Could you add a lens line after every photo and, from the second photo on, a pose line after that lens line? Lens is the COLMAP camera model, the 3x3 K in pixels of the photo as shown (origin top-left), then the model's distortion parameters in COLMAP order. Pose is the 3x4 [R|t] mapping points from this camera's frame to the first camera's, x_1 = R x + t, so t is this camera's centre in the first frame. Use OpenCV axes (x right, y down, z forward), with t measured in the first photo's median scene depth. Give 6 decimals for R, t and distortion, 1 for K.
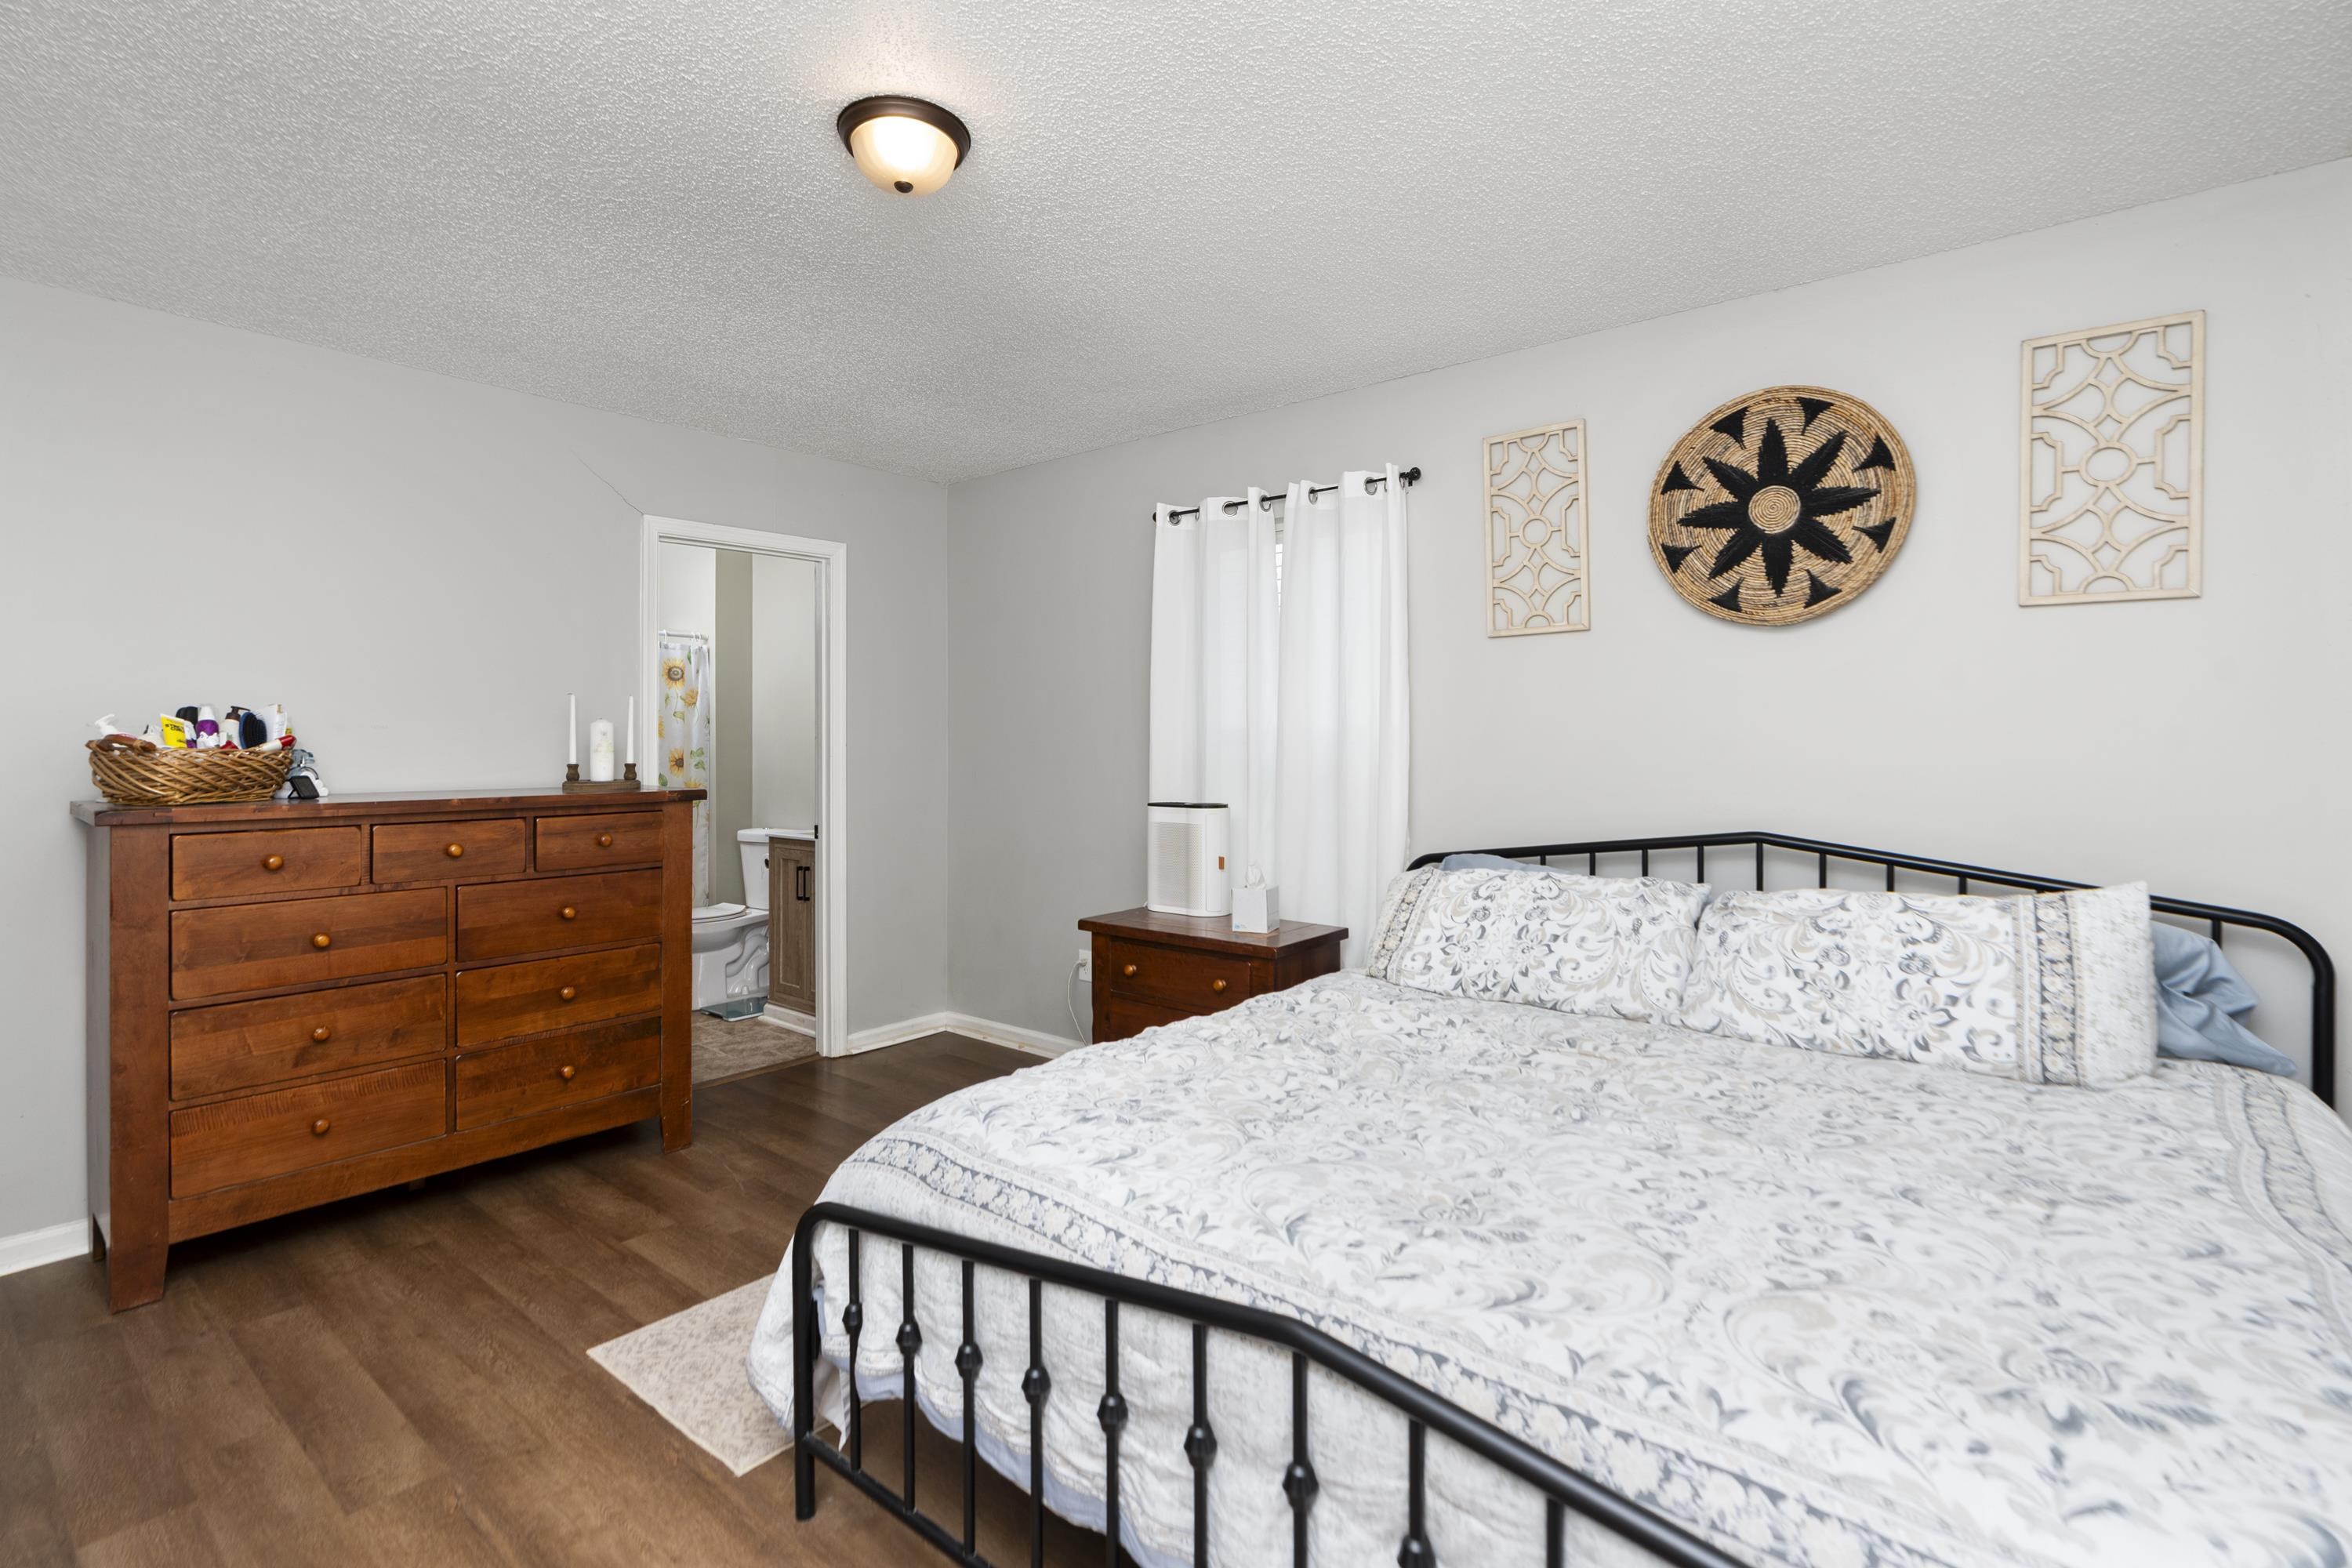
lens RADIAL K [[1093.1, 0, 1175.1], [0, 1093.1, 750.4], [0, 0, 1]] dist [-0.002648, -0.000055]
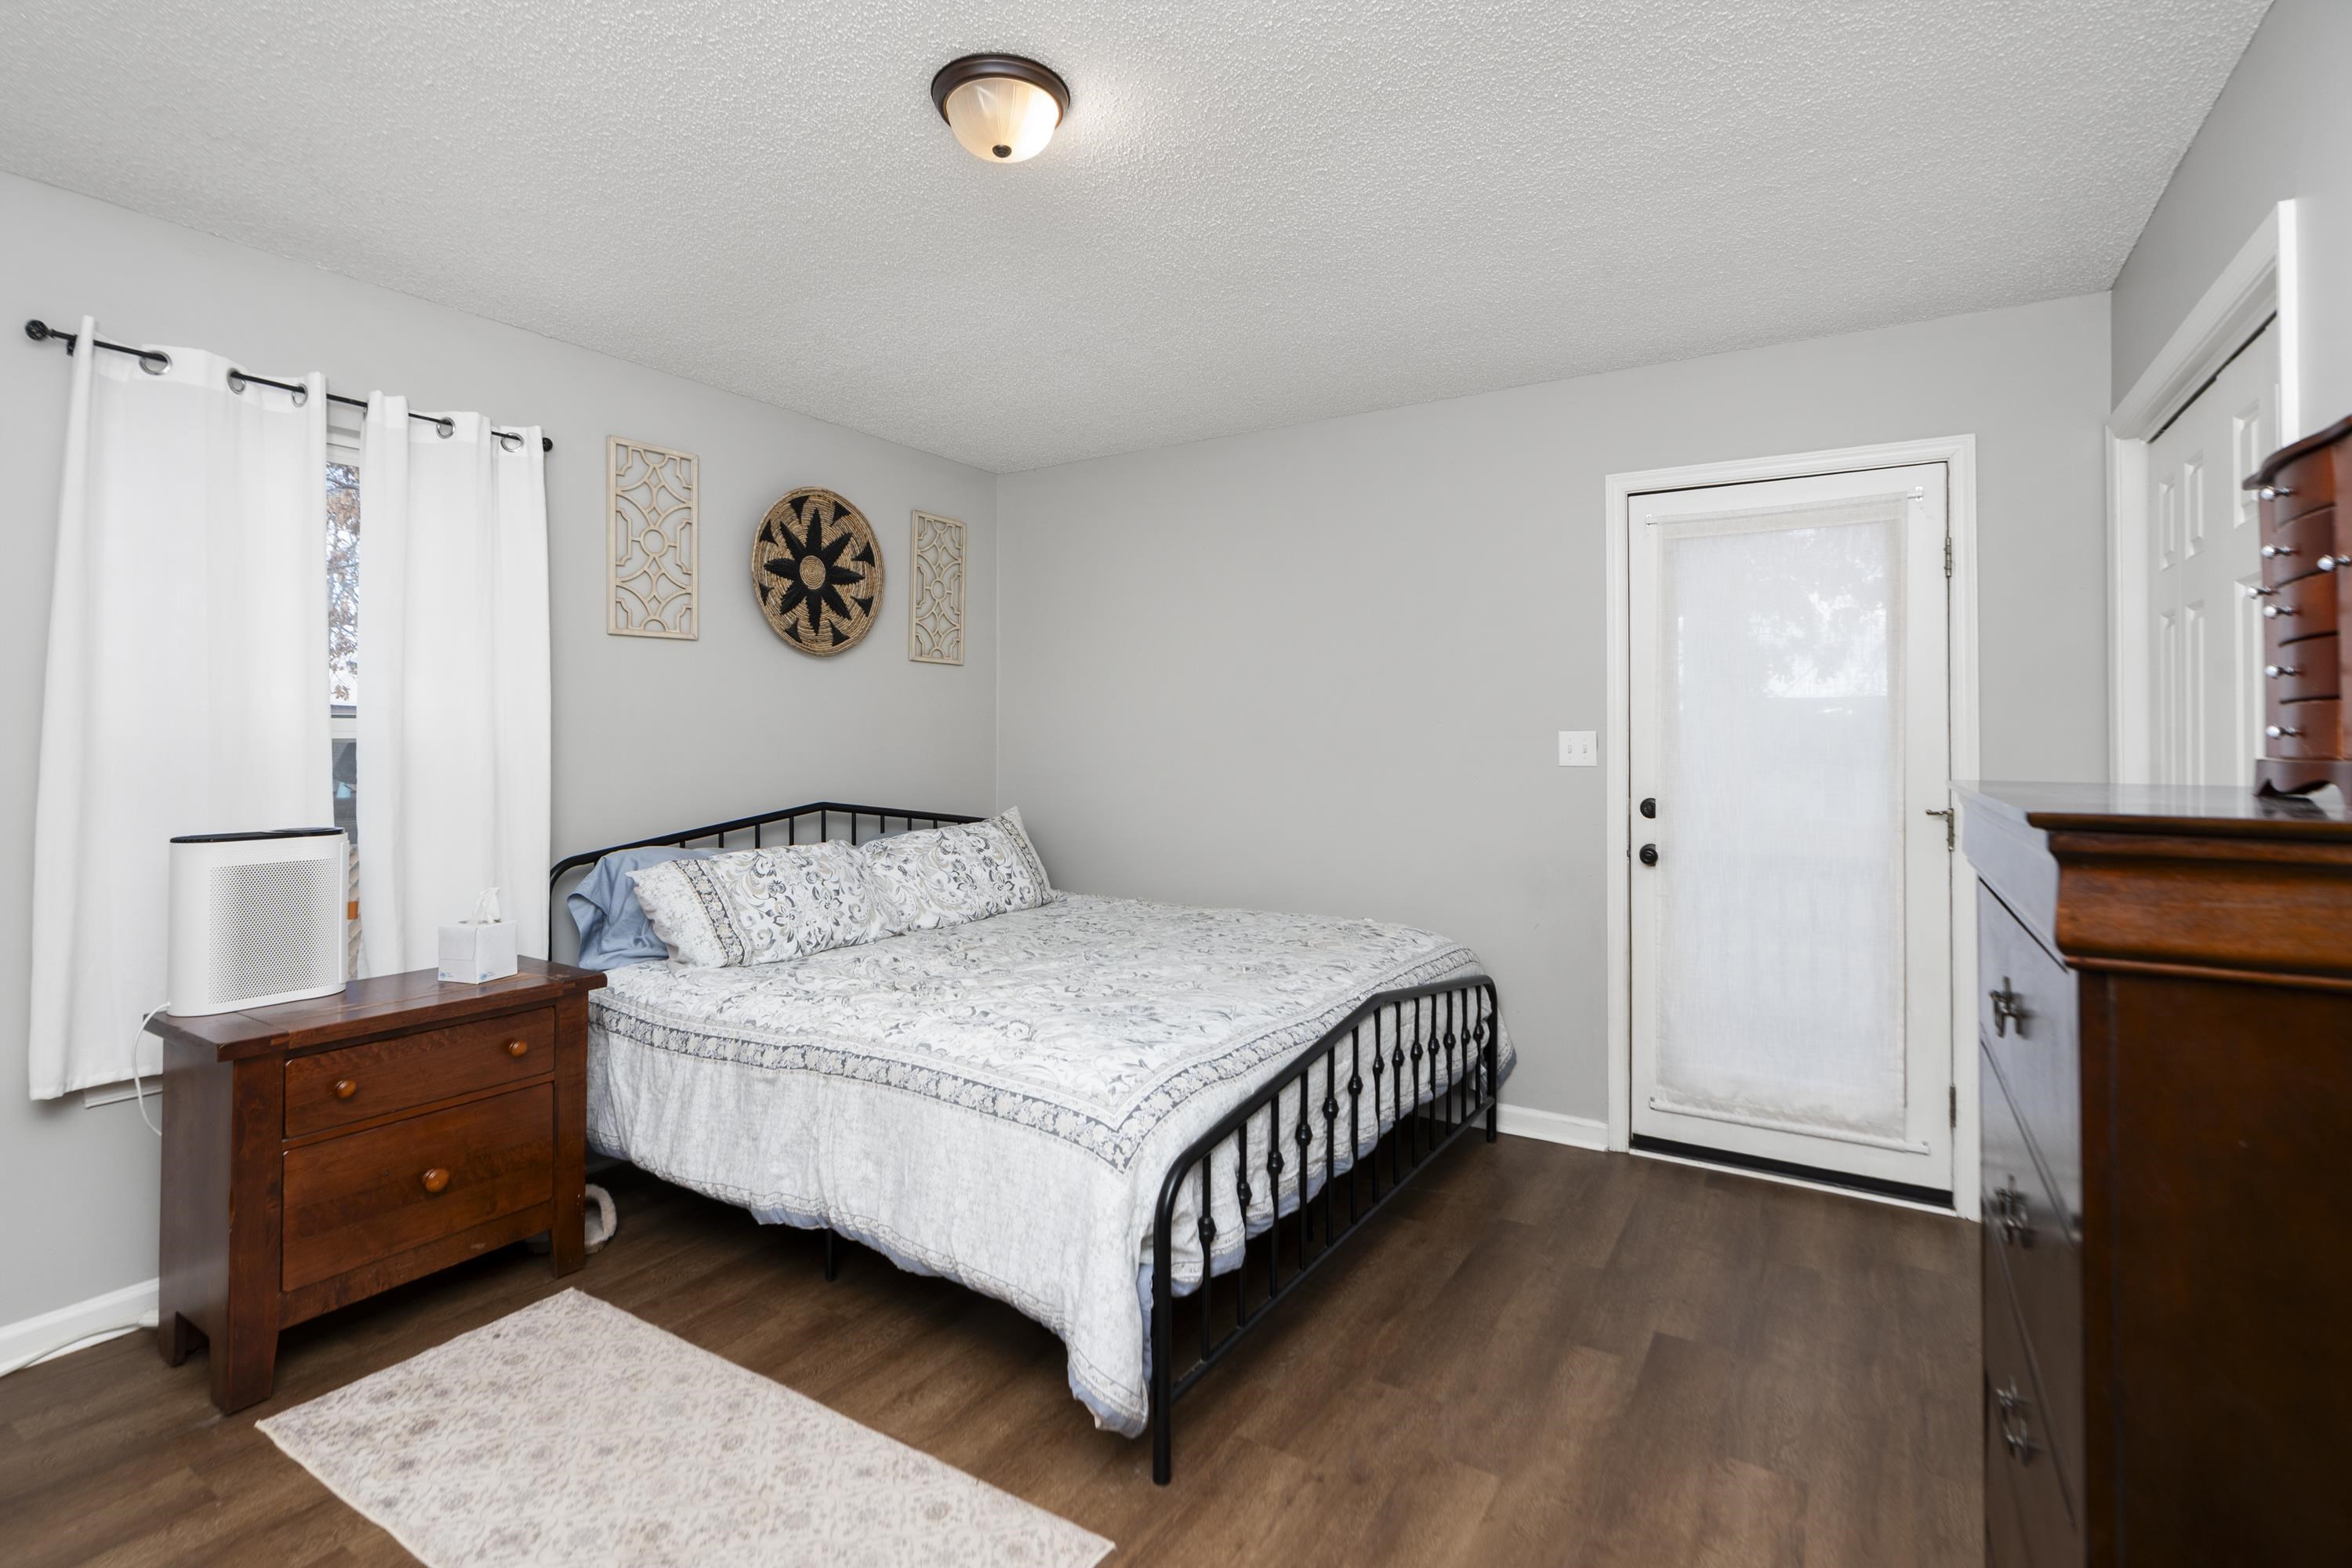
lens RADIAL K [[1108.6, 0, 1133.2], [0, 1108.6, 726.5], [0, 0, 1]] dist [-0.026318, 0.020795]
pose [[-0.099113, 0.009222, 0.995033, -0.908142], [0.003123, 0.999955, -0.008957, -0.008584], [-0.995071, 0.002220, -0.099138, 0.731610]]
